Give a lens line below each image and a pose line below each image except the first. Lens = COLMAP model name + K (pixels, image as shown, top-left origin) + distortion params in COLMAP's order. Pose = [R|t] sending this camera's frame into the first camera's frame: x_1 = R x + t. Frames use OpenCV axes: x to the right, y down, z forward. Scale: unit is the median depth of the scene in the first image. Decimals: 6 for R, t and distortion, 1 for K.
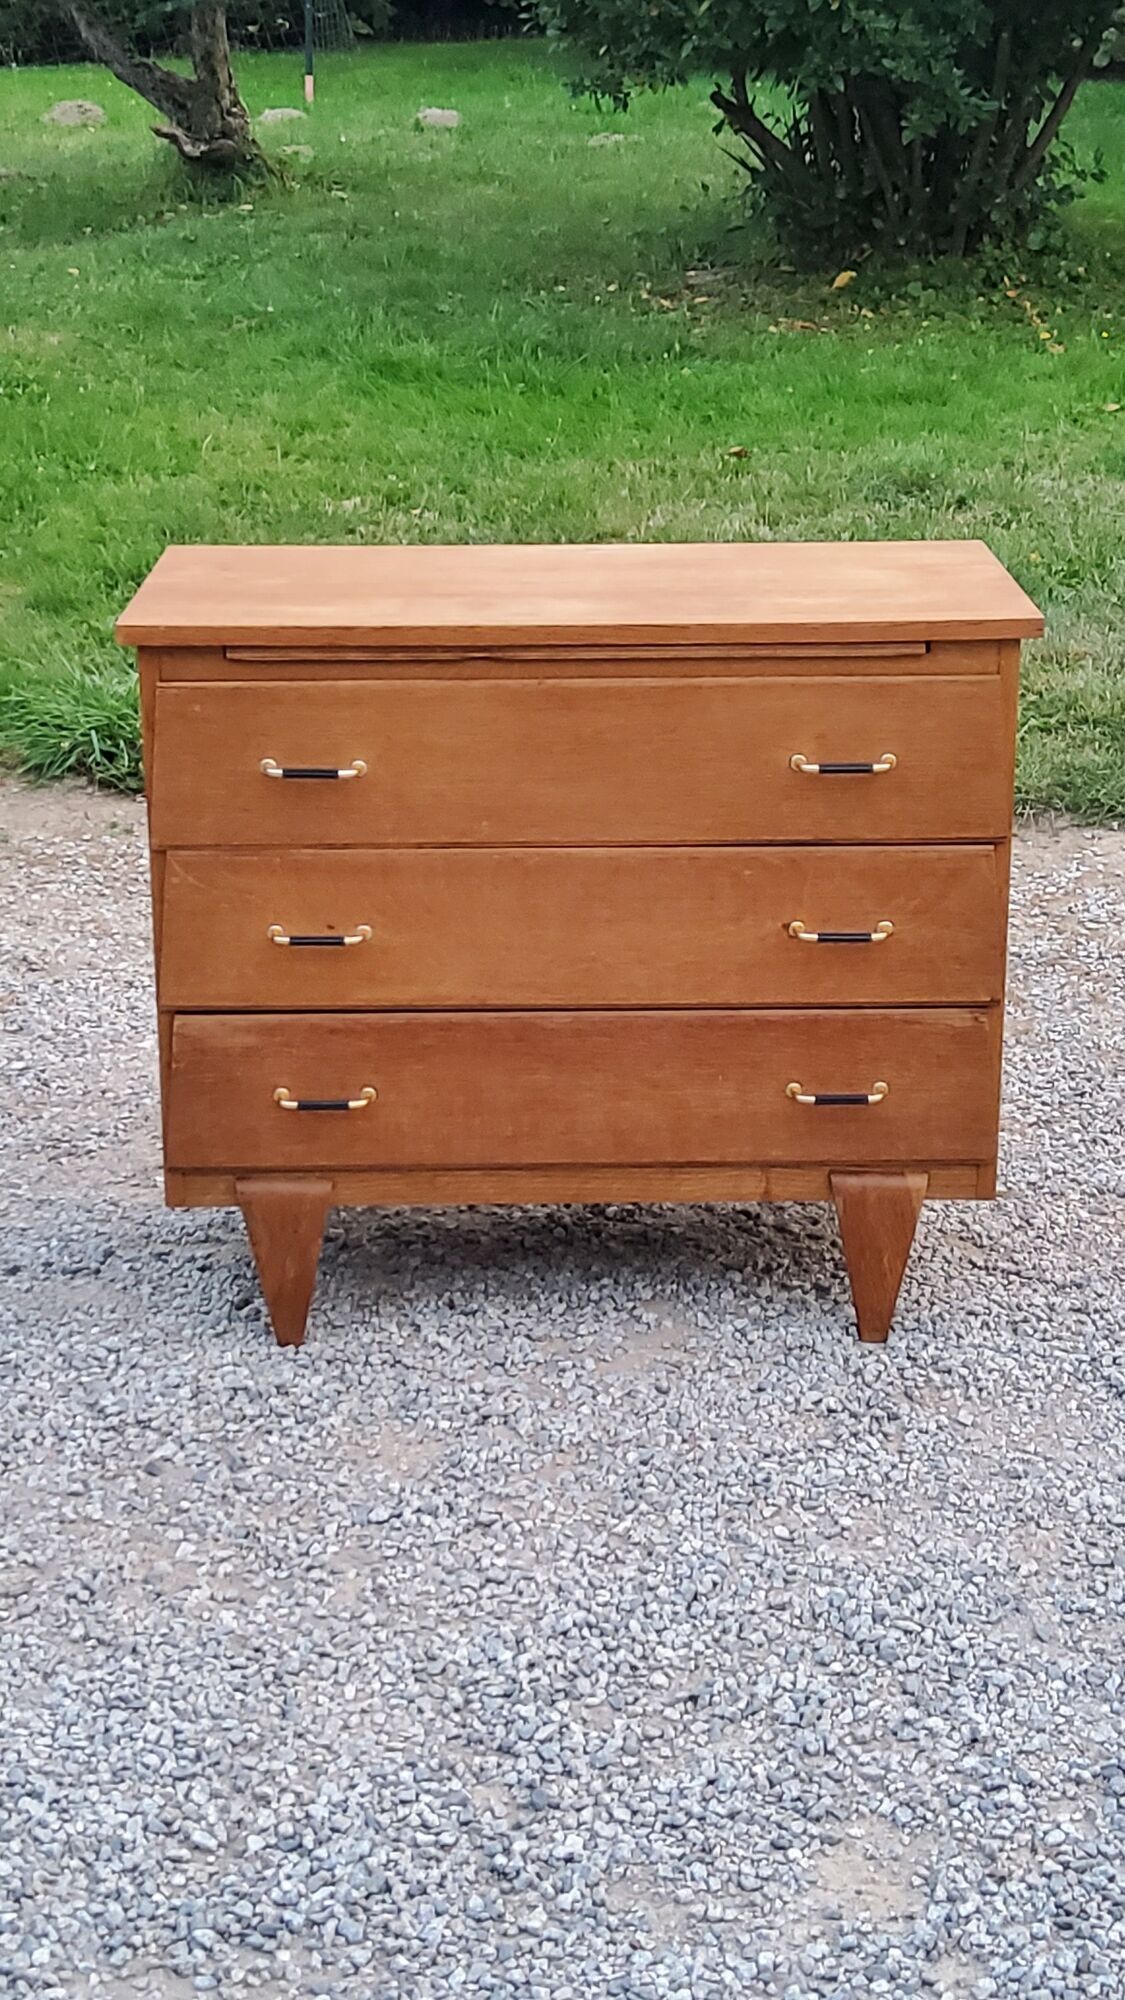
lens RADIAL K [[2984.8, 0, 565.9], [0, 2984.8, 961.3], [0, 0, 1]] dist [0.104366, 0.000000]
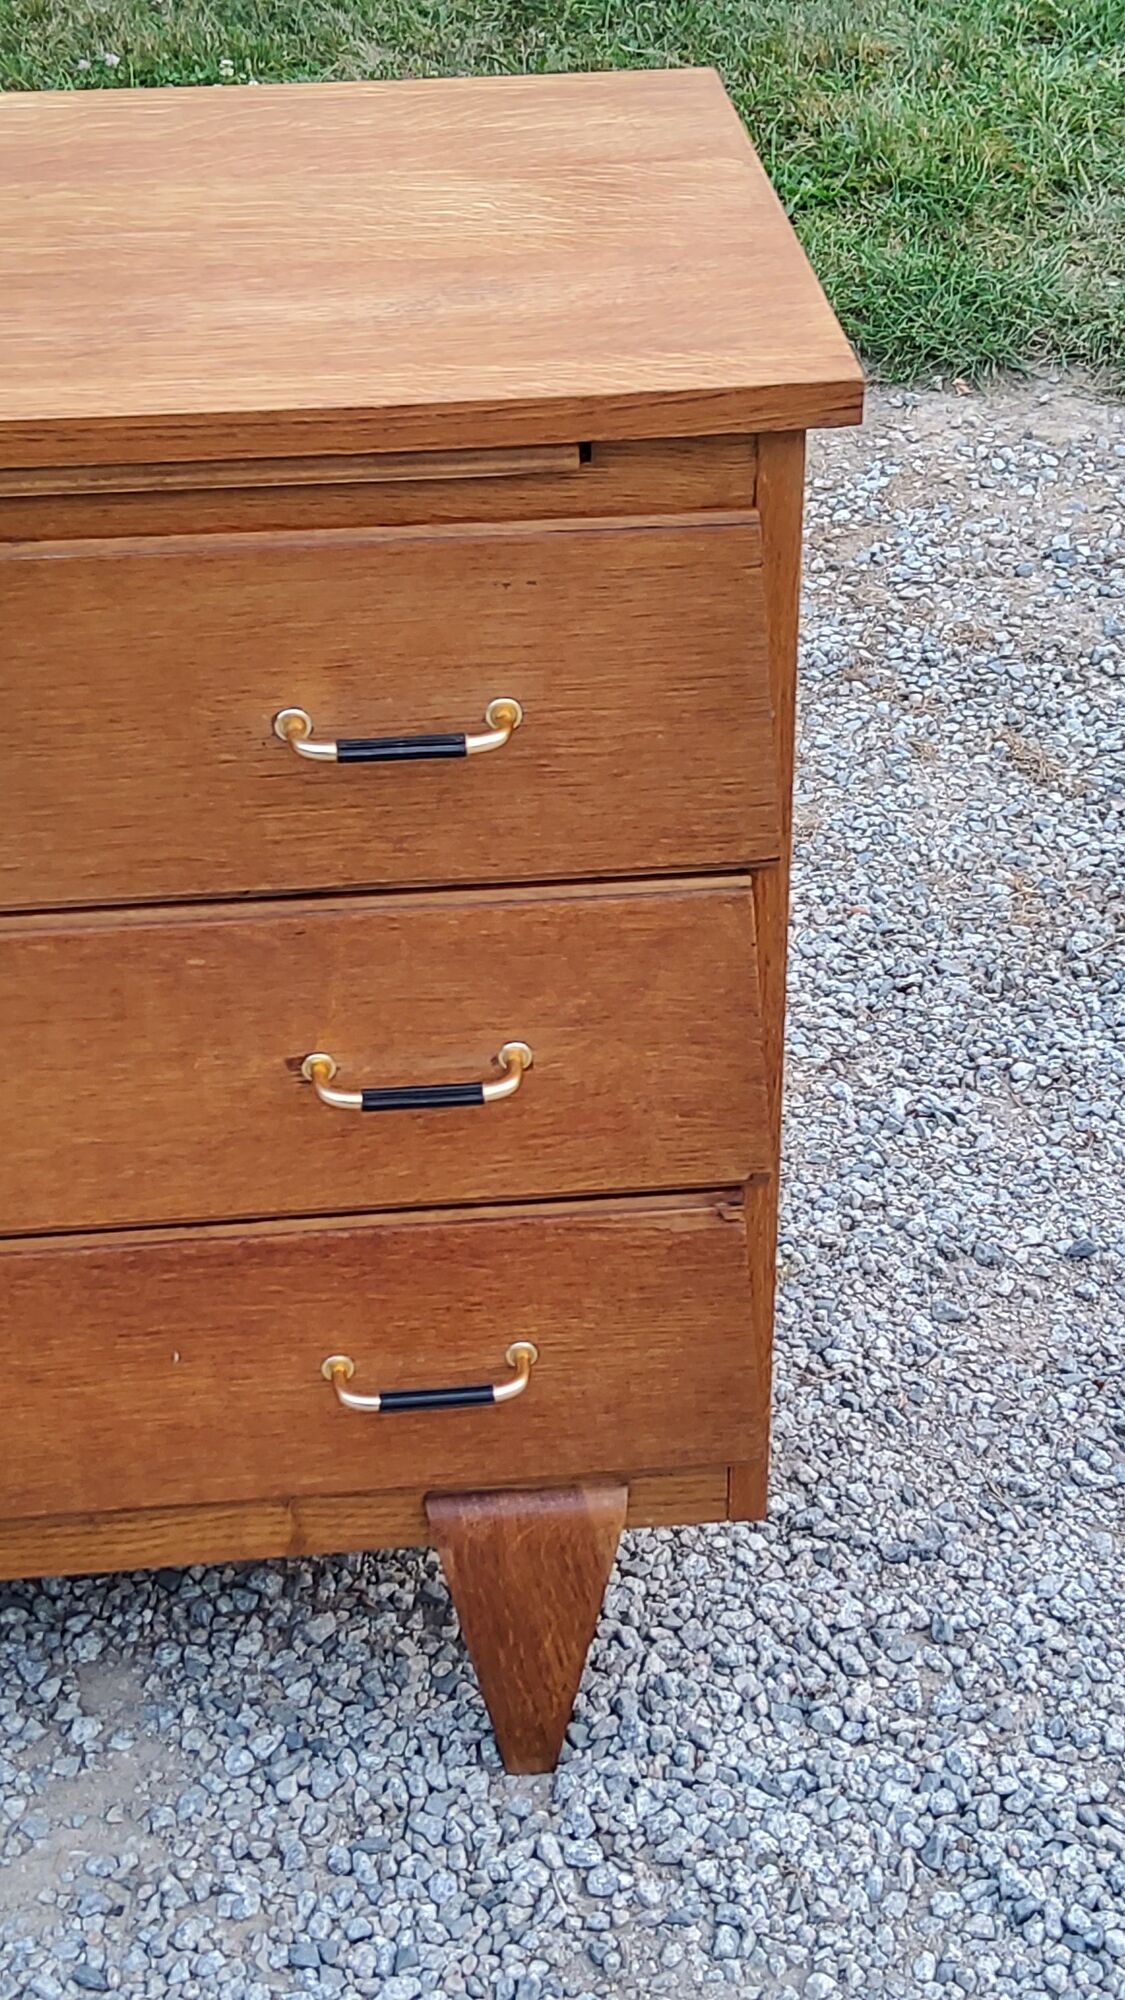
lens RADIAL K [[2984.8, 0, 590.5], [0, 2984.8, 977.5], [0, 0, 1]] dist [0.104366, 0.000000]
pose [[0.995573, -0.049804, 0.079715, 0.082406], [0.028582, 0.968333, 0.248021, -0.132894], [-0.089543, -0.244645, 0.965469, 0.565128]]
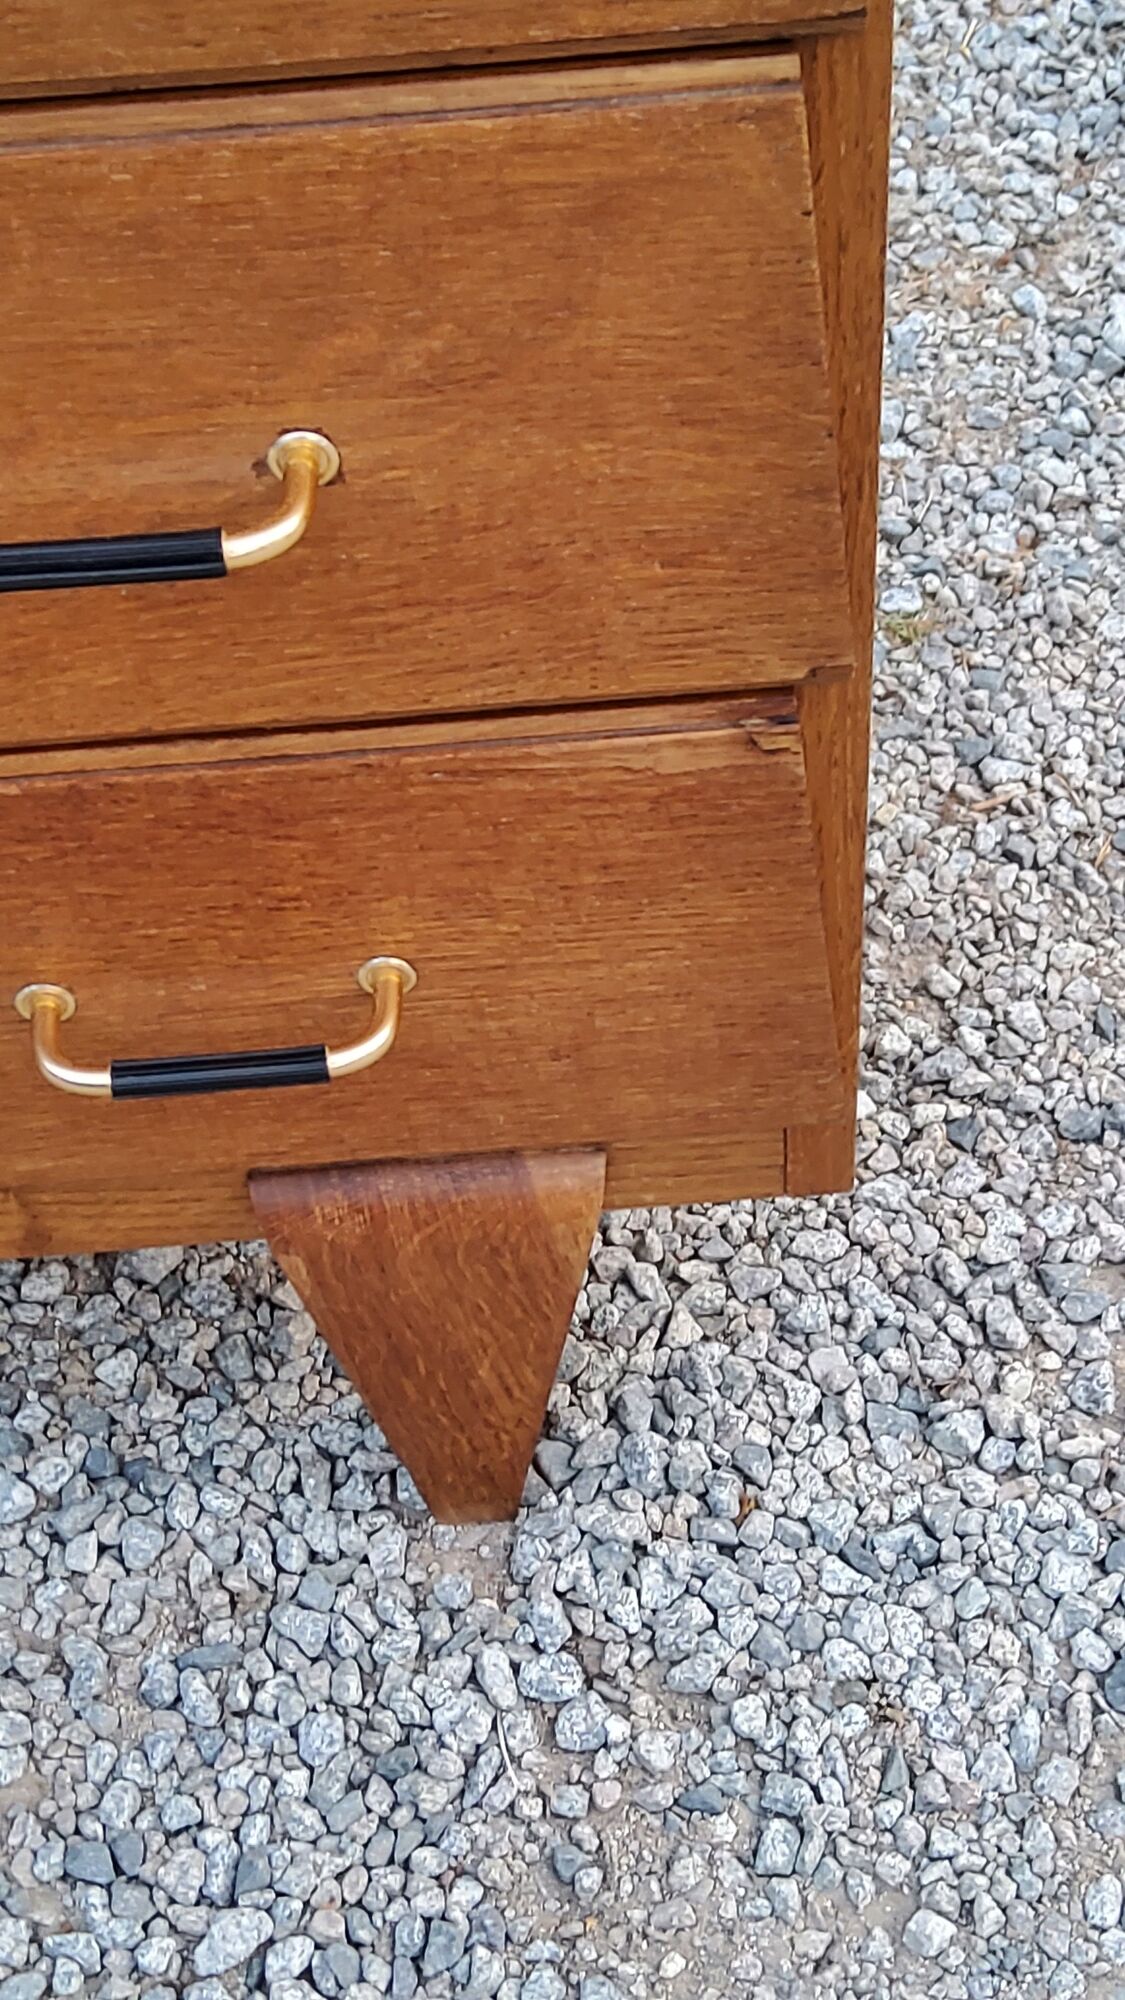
lens RADIAL K [[2984.8, 0, 600.6], [0, 2984.8, 966.0], [0, 0, 1]] dist [0.104366, 0.000000]
pose [[0.997755, -0.066956, -0.001214, 0.125043], [0.057305, 0.844274, 0.532839, -0.092386], [-0.034652, -0.531712, 0.846216, 0.795506]]
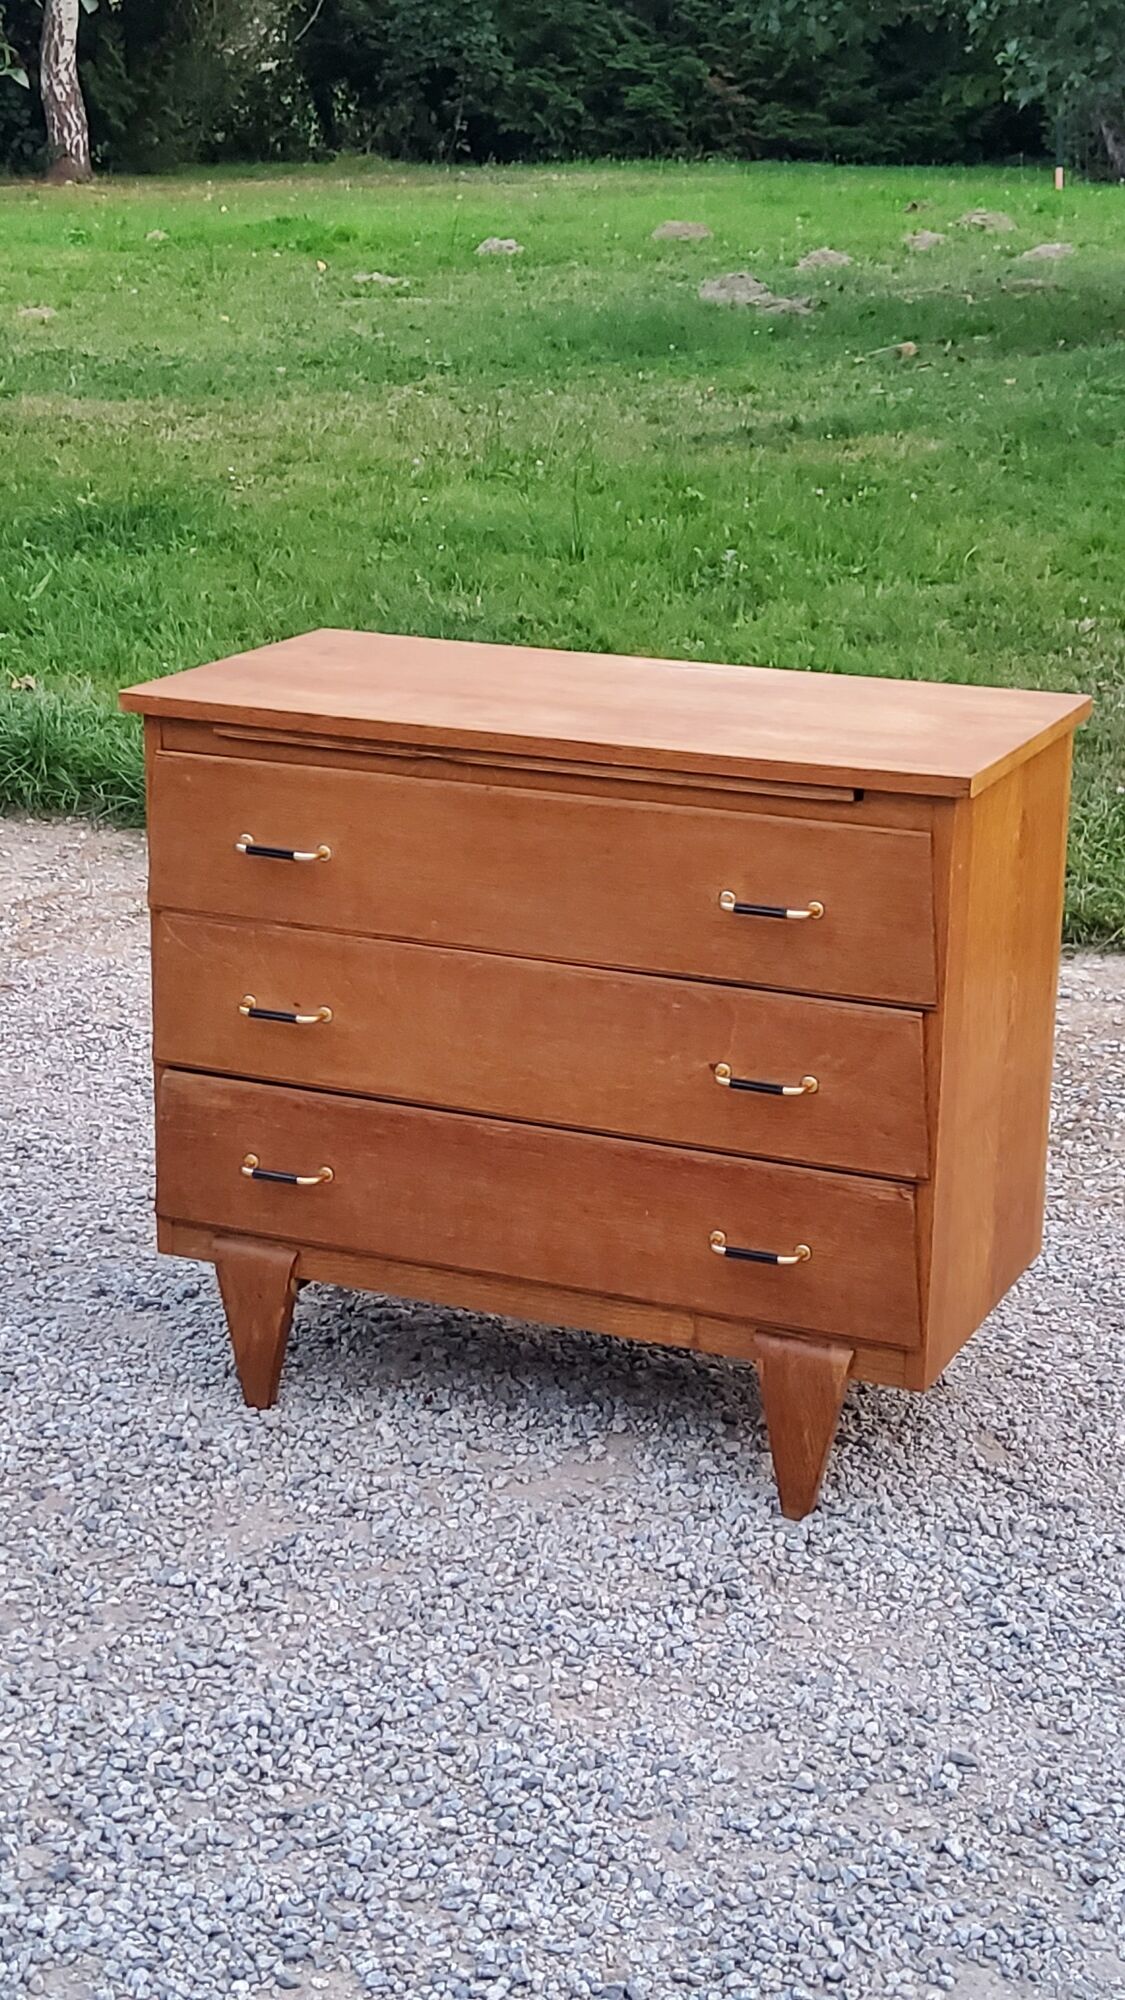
lens RADIAL K [[2984.8, 0, 565.7], [0, 2984.8, 958.7], [0, 0, 1]] dist [0.104366, 0.000000]
pose [[0.912418, 0.128134, -0.388683, 0.398389], [-0.141872, 0.989862, -0.006718, -0.032978], [0.383882, 0.061273, 0.921347, 0.090735]]
